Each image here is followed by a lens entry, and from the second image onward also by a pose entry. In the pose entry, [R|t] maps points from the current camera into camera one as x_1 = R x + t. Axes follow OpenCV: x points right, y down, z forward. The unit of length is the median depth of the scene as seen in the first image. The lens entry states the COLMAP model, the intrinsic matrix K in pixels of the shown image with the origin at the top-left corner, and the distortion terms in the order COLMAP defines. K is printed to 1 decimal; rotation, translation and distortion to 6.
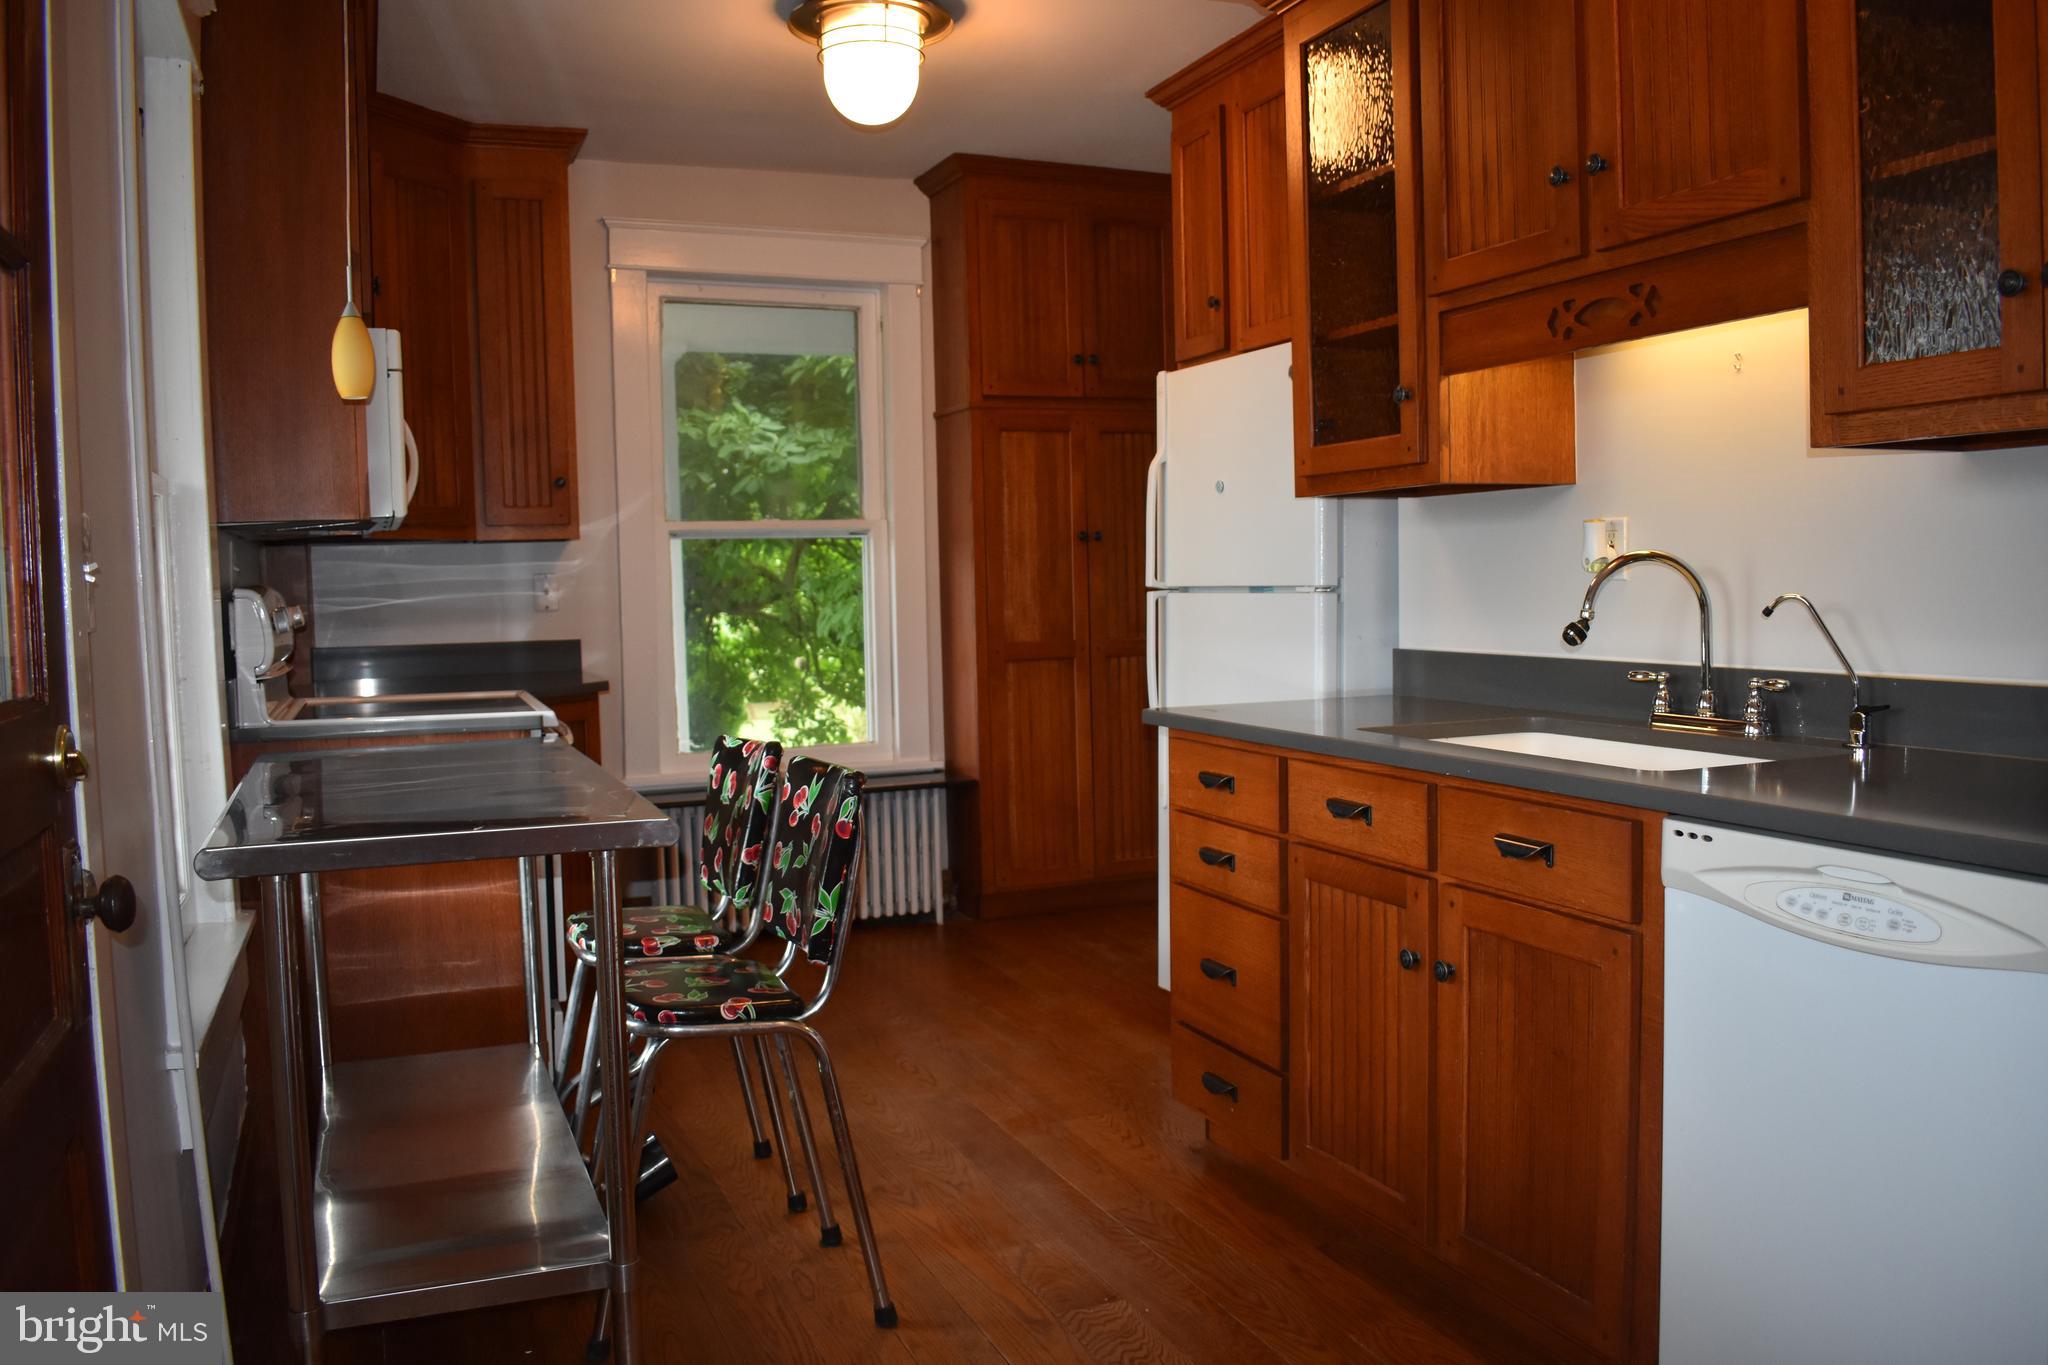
lens RADIAL K [[1632.3, 0, 1028.5], [0, 1632.3, 684.1], [0, 0, 1]] dist [-0.093144, 0.015115]
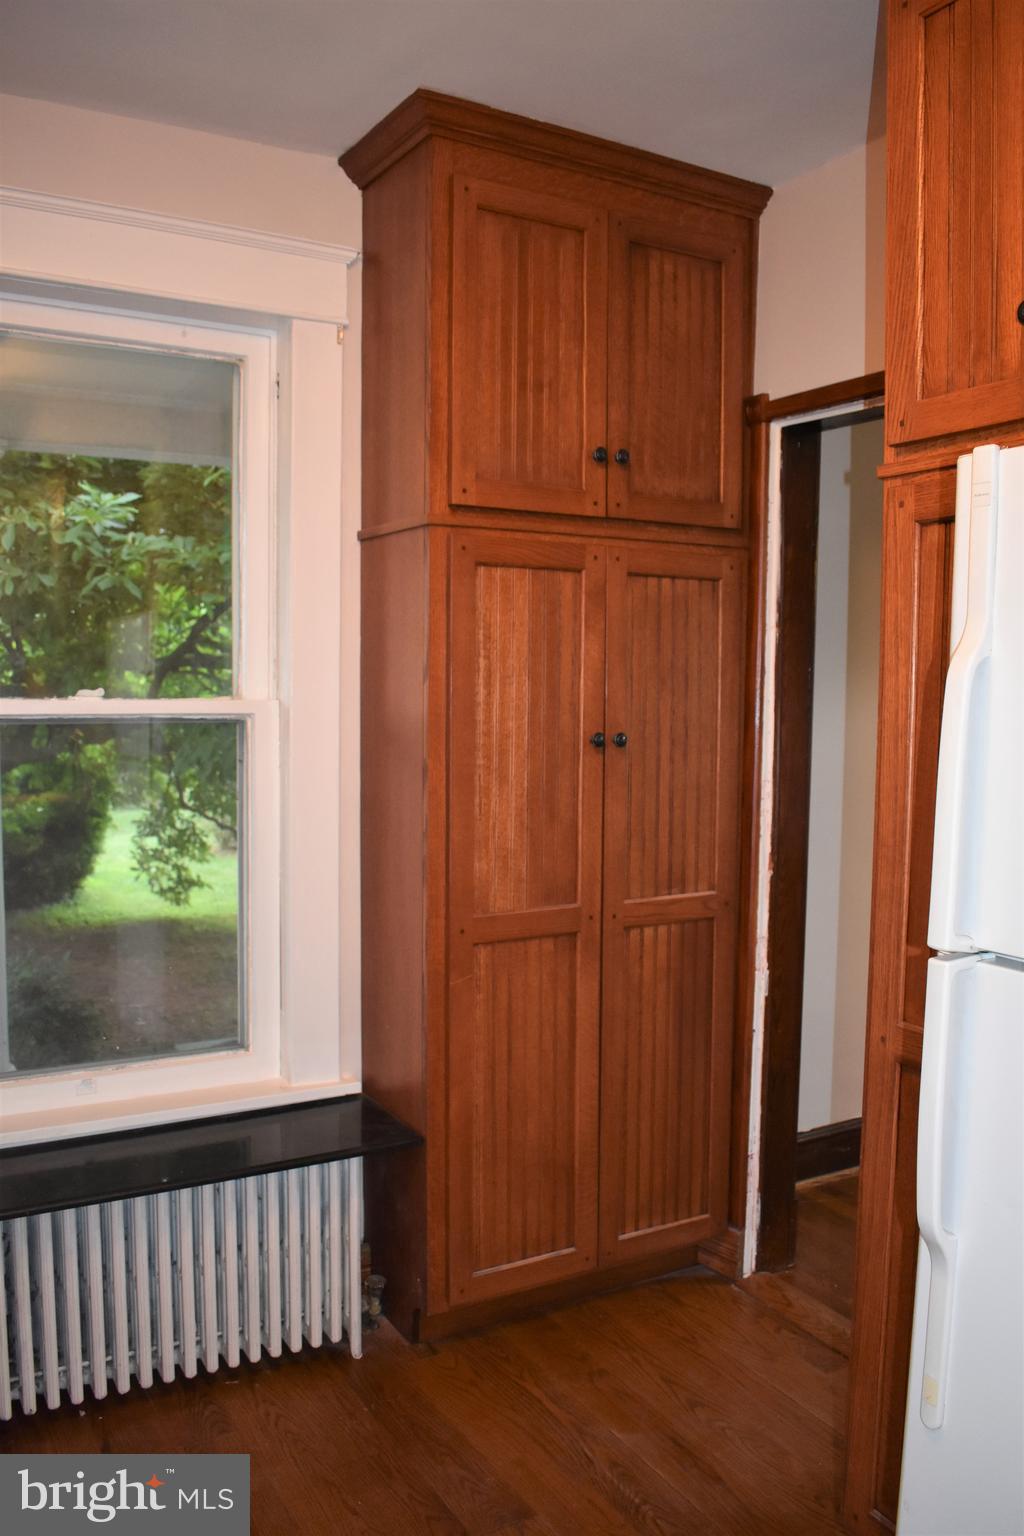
lens RADIAL K [[1224.2, 0, 507.5], [0, 1224.2, 766.1], [0, 0, 1]] dist [-0.093144, 0.015115]
pose [[0.991102, 0.022032, 0.131269, -0.062472], [-0.023158, 0.999707, 0.007059, -0.083347], [-0.131075, -0.010036, 0.991322, 0.541484]]
